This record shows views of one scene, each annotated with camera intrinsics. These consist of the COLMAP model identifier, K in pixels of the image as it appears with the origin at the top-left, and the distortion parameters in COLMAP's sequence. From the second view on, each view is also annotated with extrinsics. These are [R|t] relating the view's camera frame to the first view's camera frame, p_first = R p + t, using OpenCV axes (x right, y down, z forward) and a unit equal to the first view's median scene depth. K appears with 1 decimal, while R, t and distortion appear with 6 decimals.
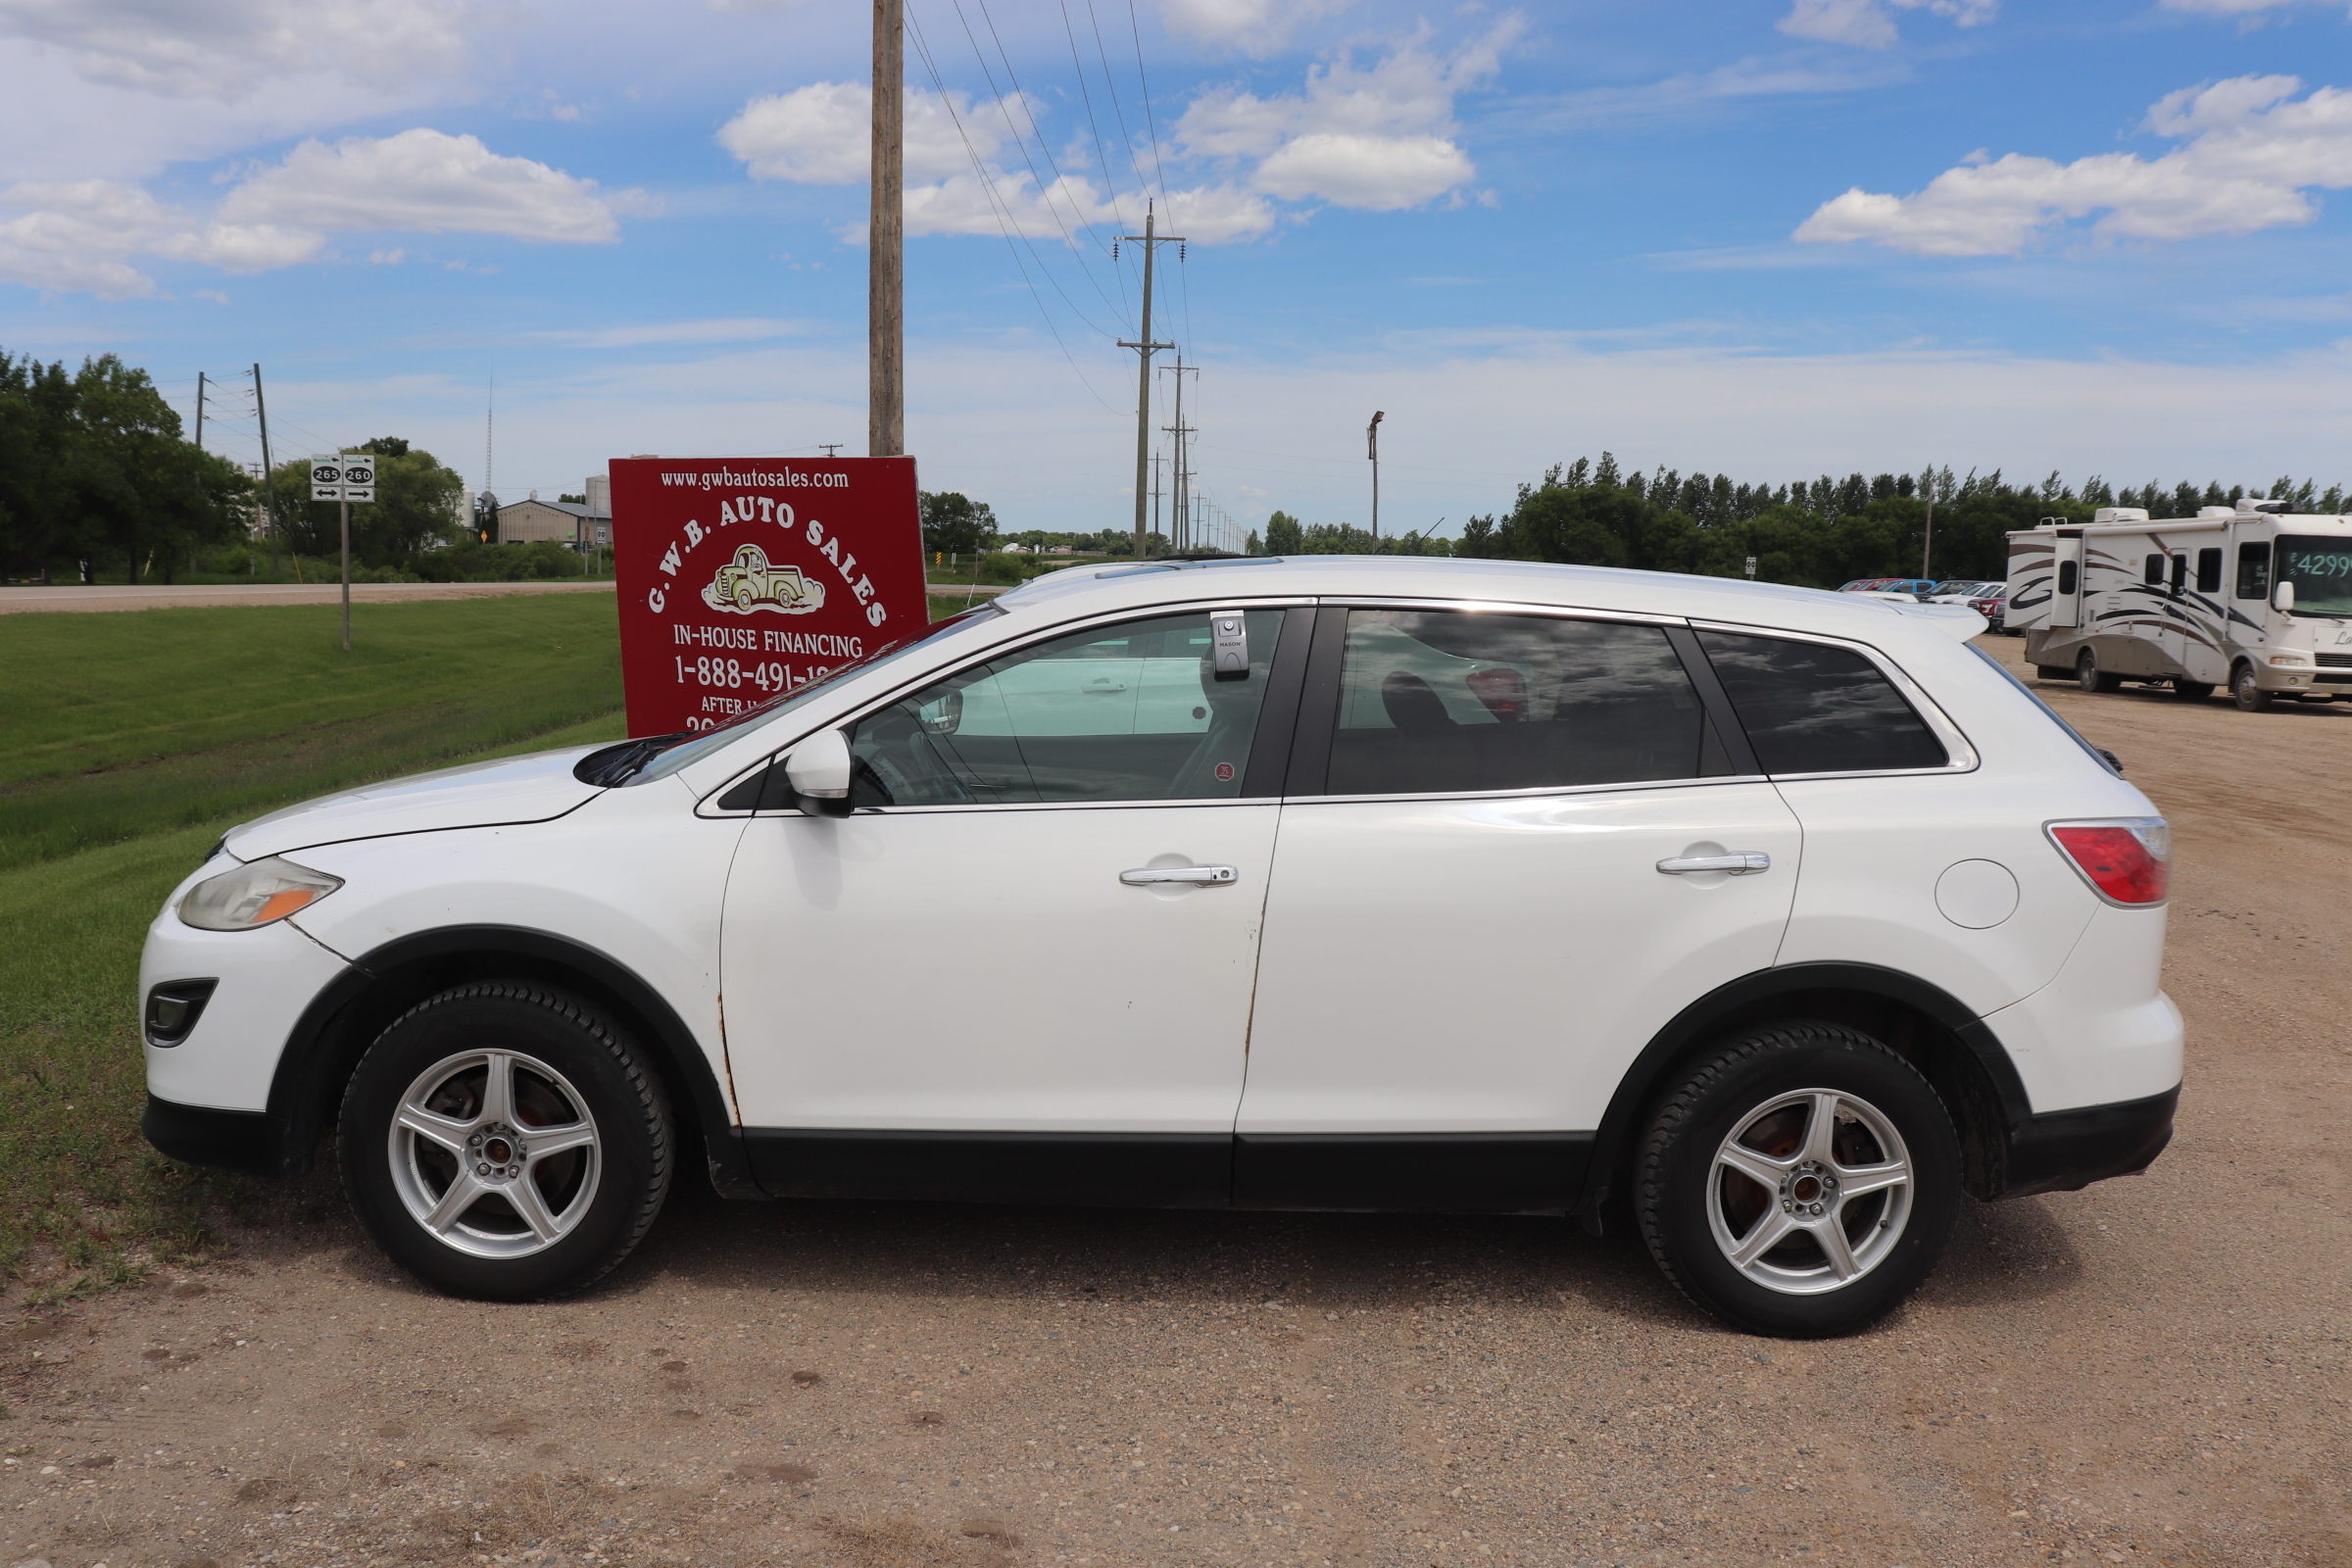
lens RADIAL K [[2097.3, 0, 1176.0], [0, 2097.3, 784.0], [0, 0, 1]] dist [-0.160750, 0.190484]
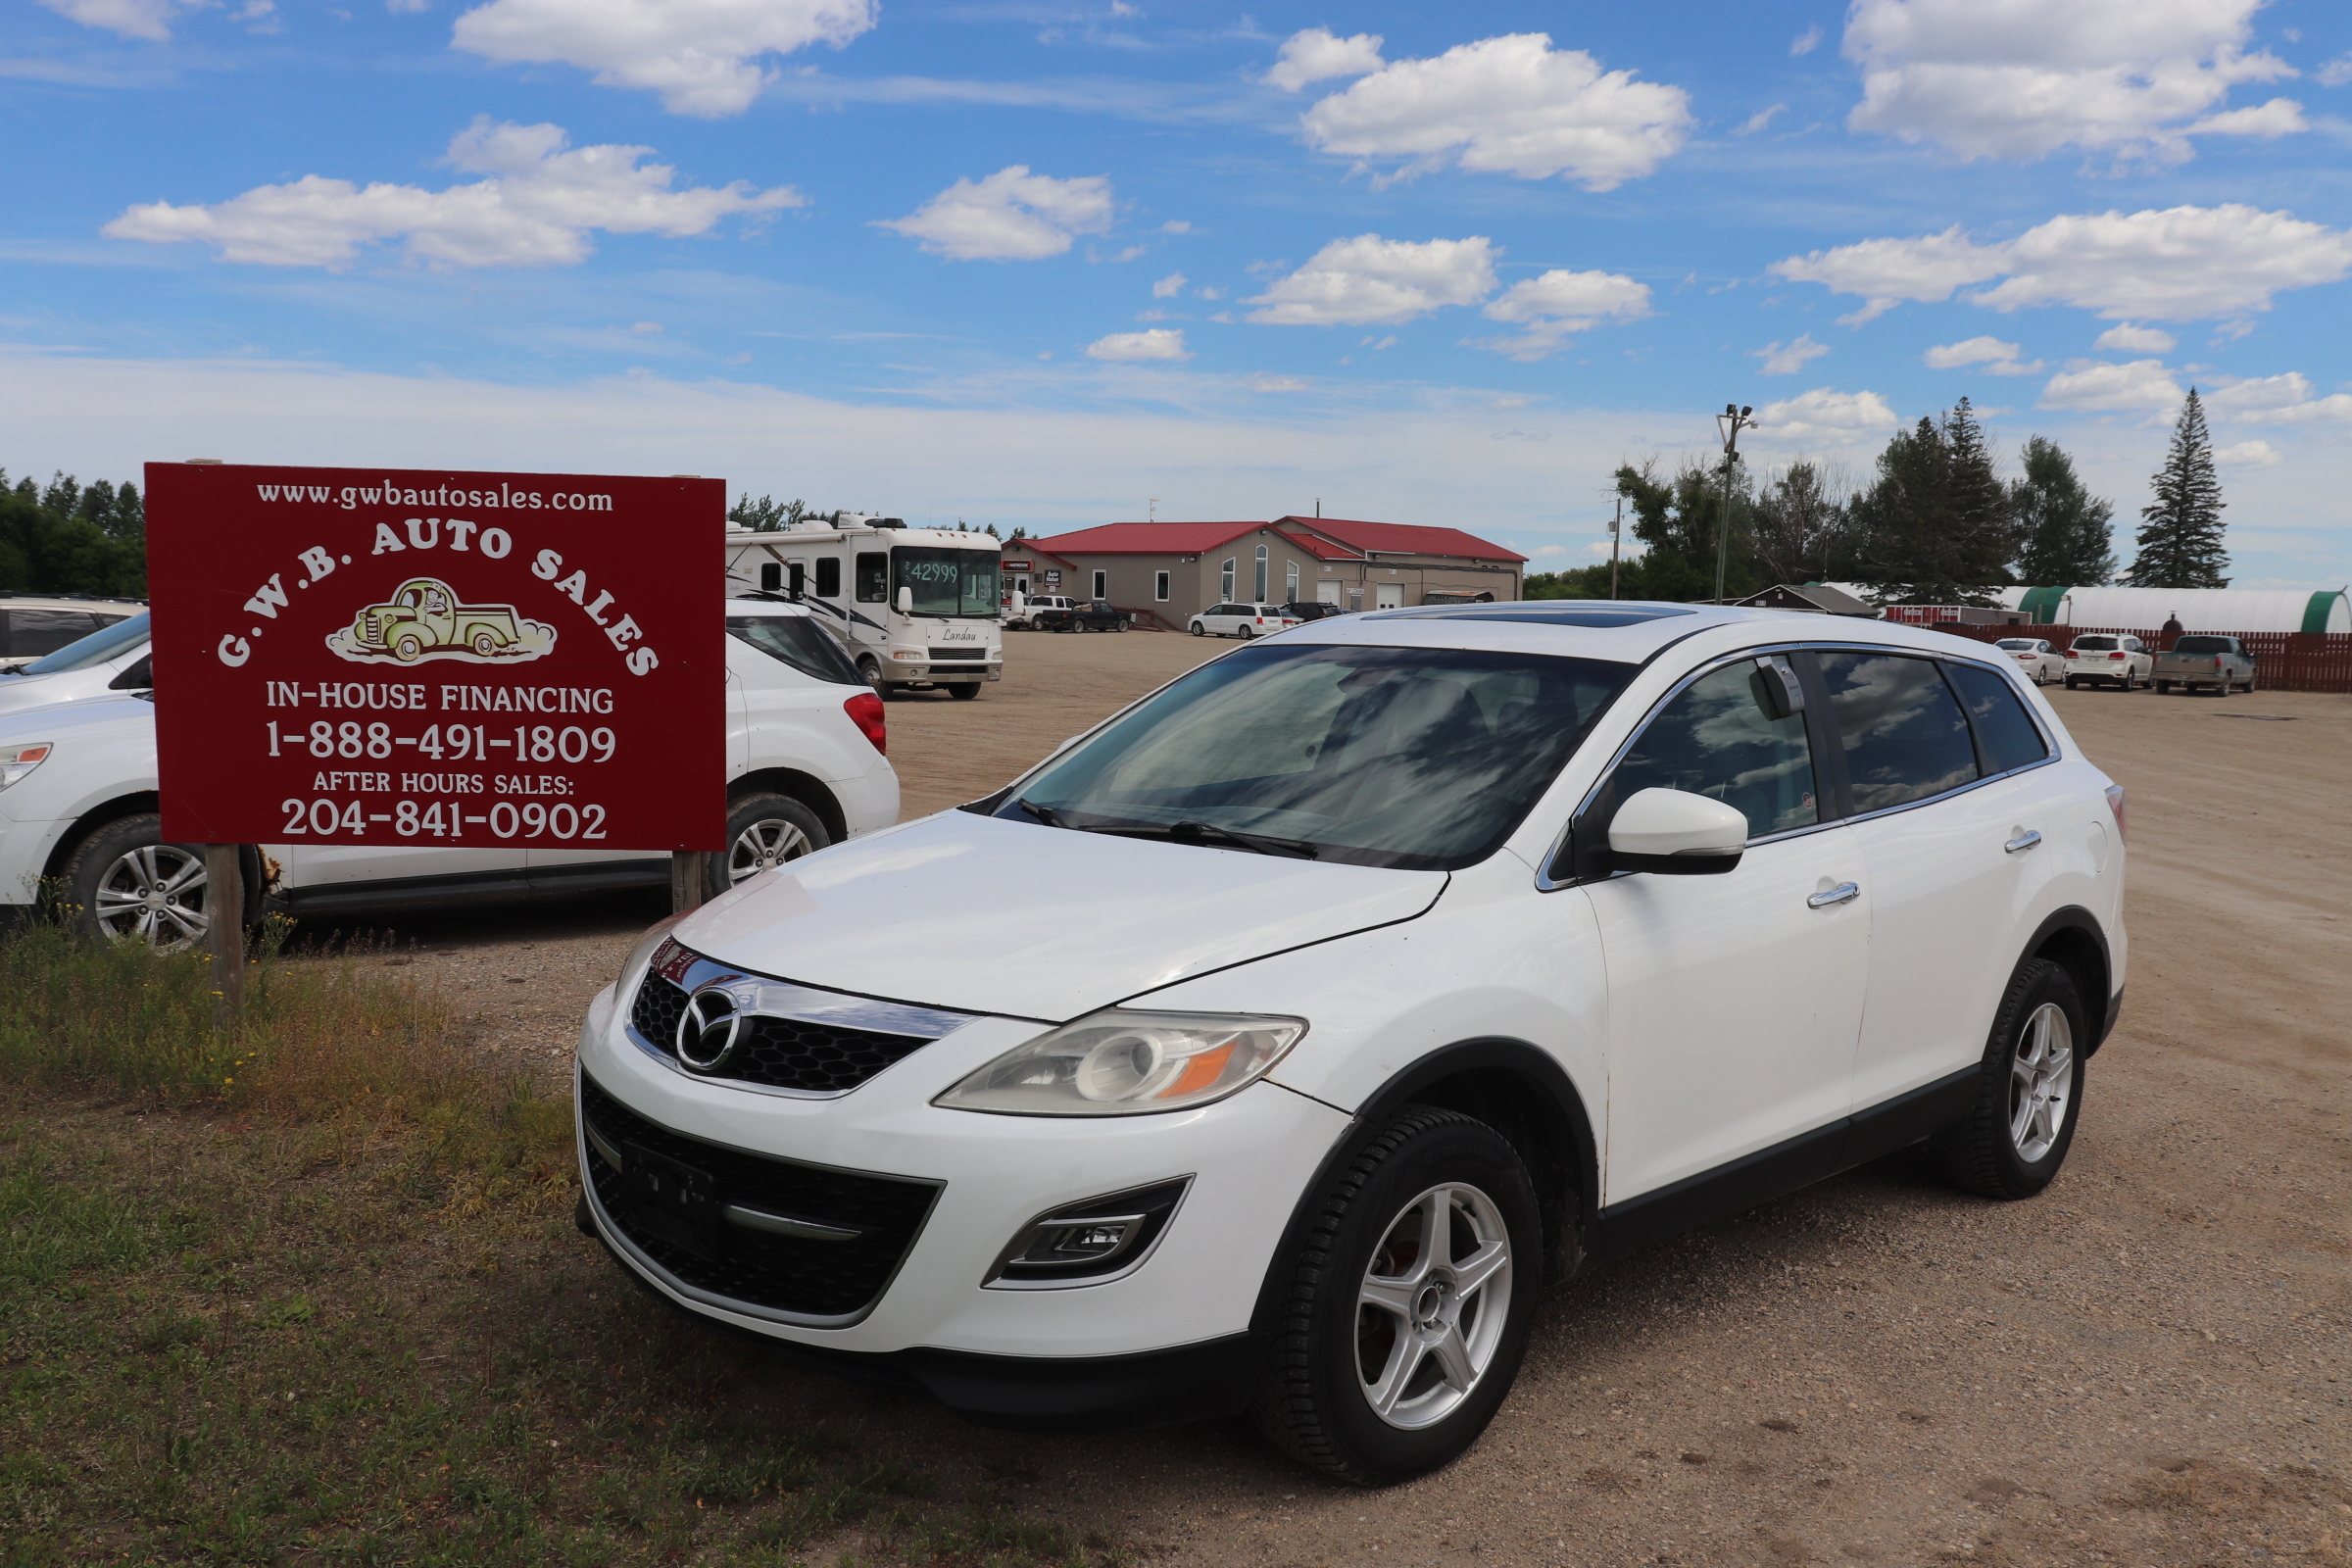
lens RADIAL K [[2031.4, 0, 1176.0], [0, 2031.4, 784.0], [0, 0, 1]] dist [-0.174492, 0.174694]
pose [[0.722628, -0.069411, 0.687744, -0.531044], [0.068891, 0.997224, 0.028260, -0.038139], [-0.687796, 0.026957, 0.725403, 0.250626]]
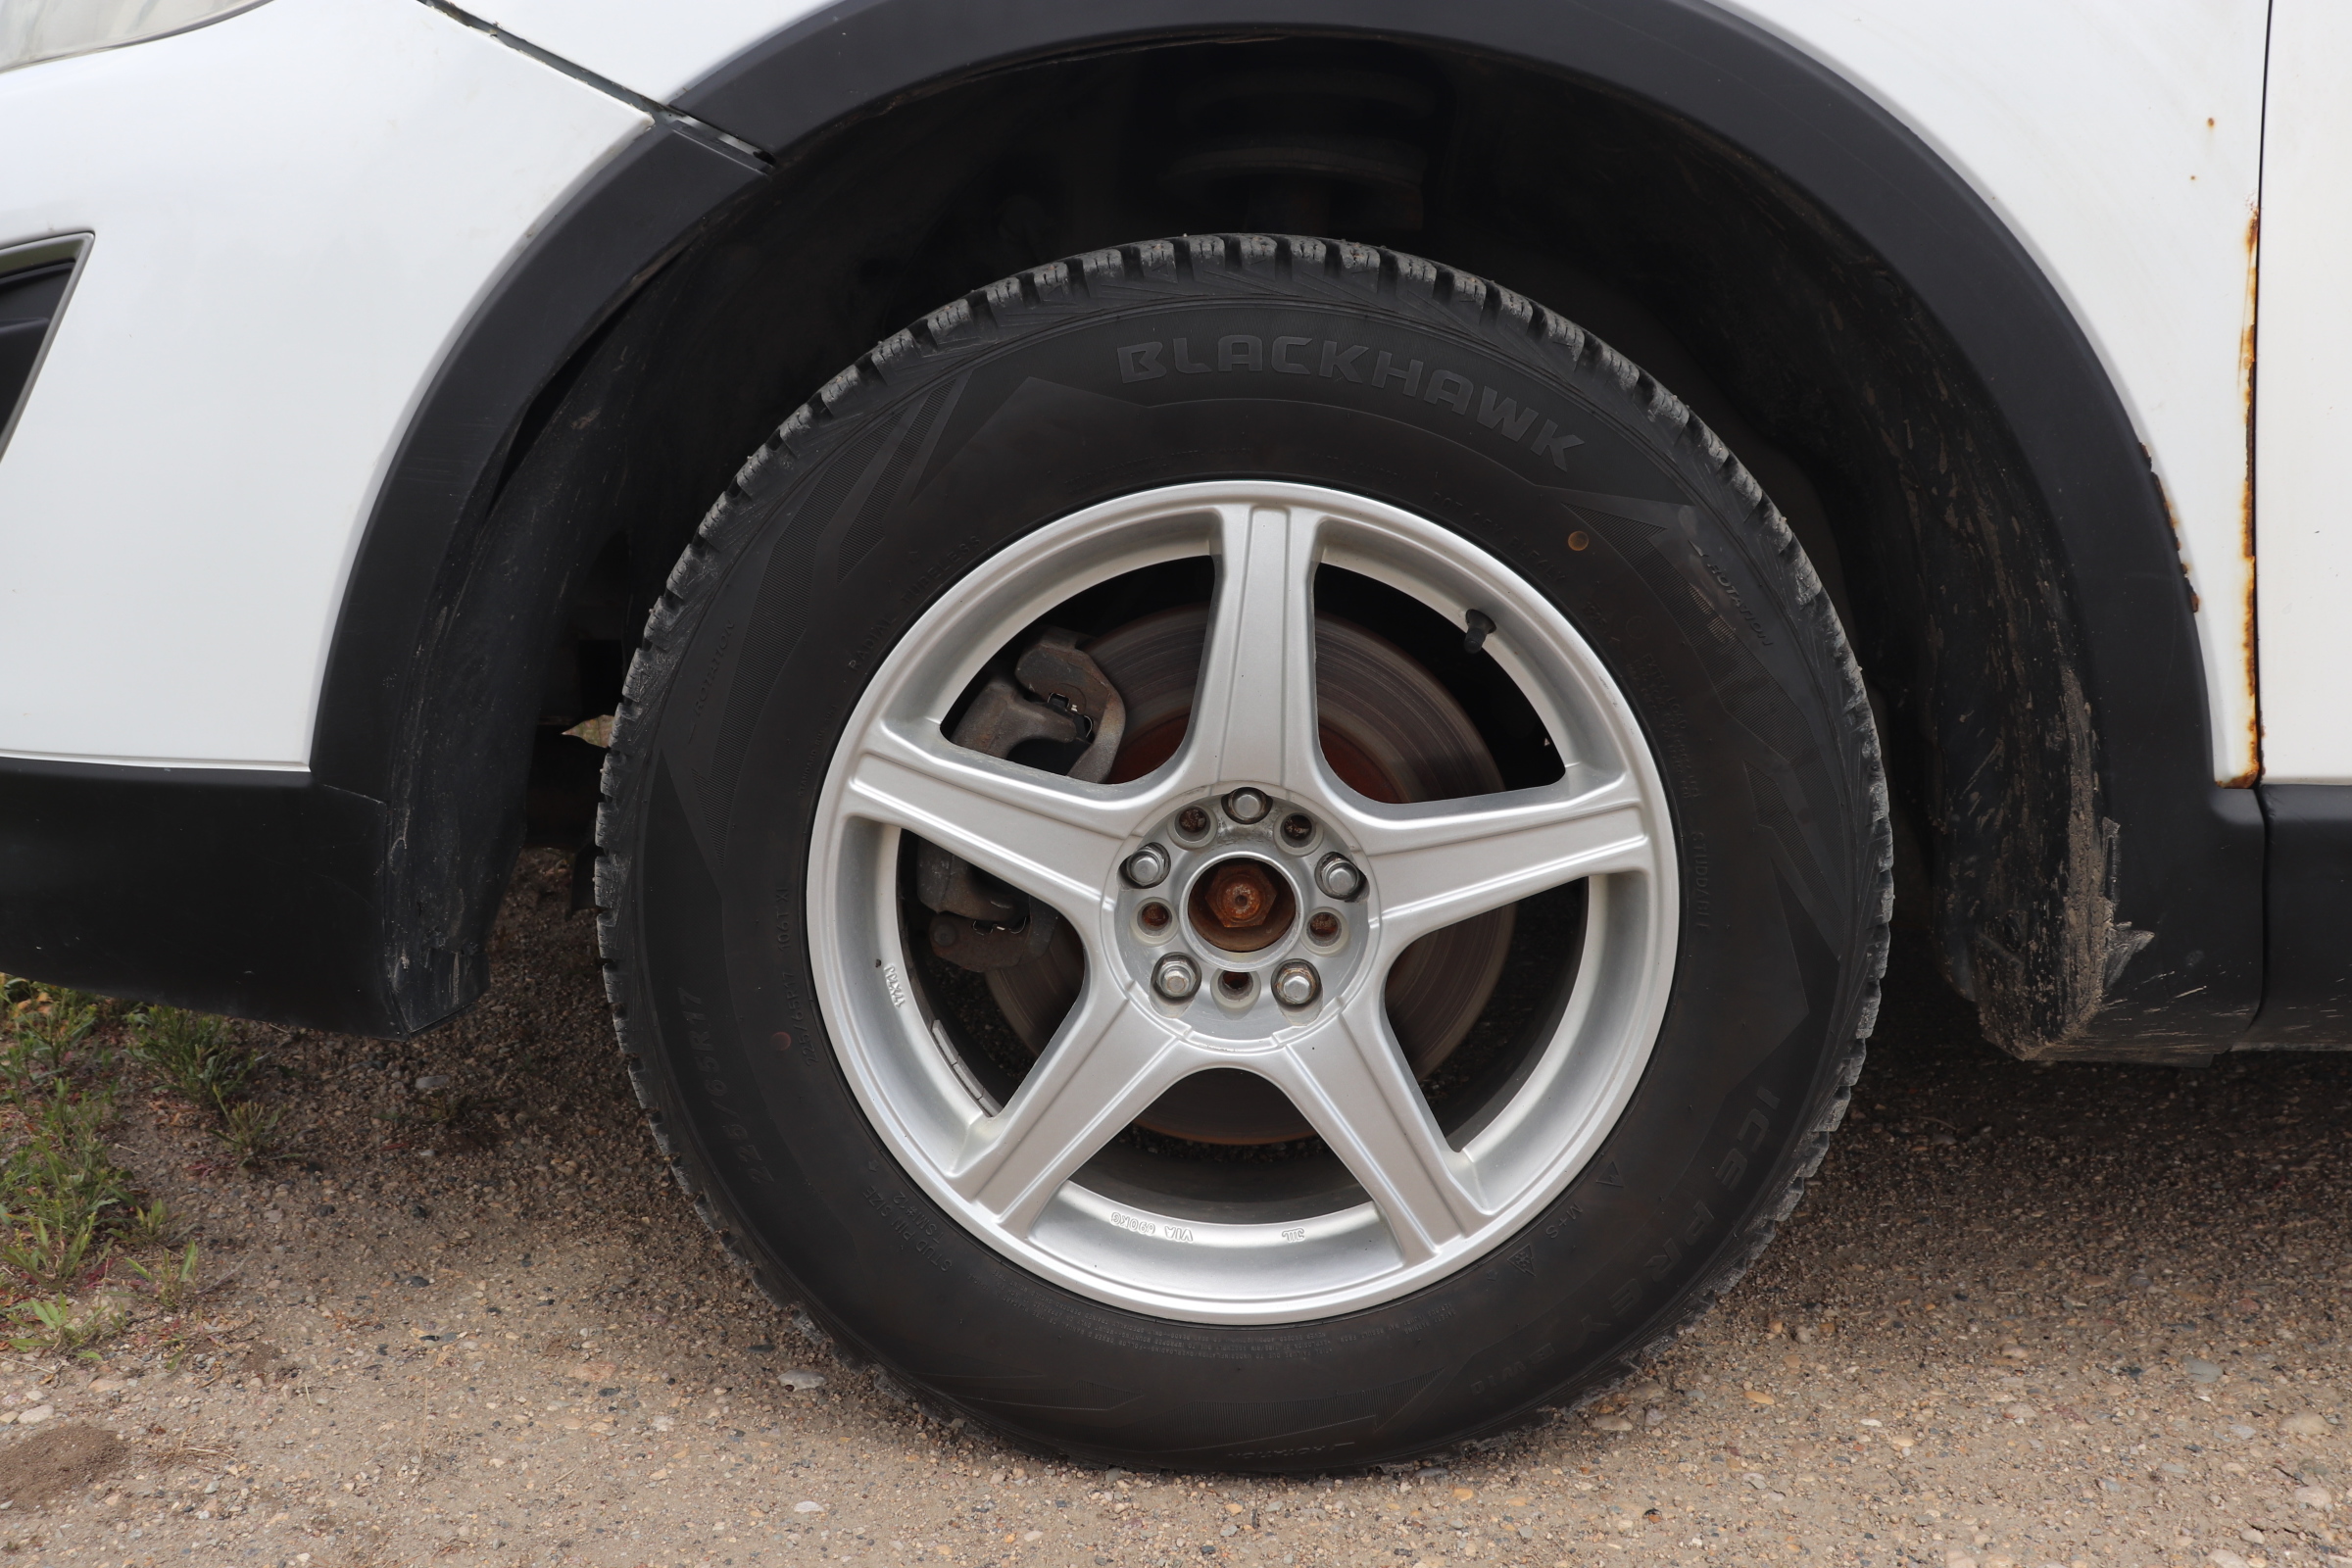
lens RADIAL K [[2324.4, 0, 1176.0], [0, 2324.4, 784.0], [0, 0, 1]] dist [-0.065698, 0.021578]
pose [[0.999101, -0.013277, -0.040260, -0.178721], [0.017695, 0.993613, 0.111445, 0.072213], [0.038523, -0.112058, 0.992955, 0.393832]]
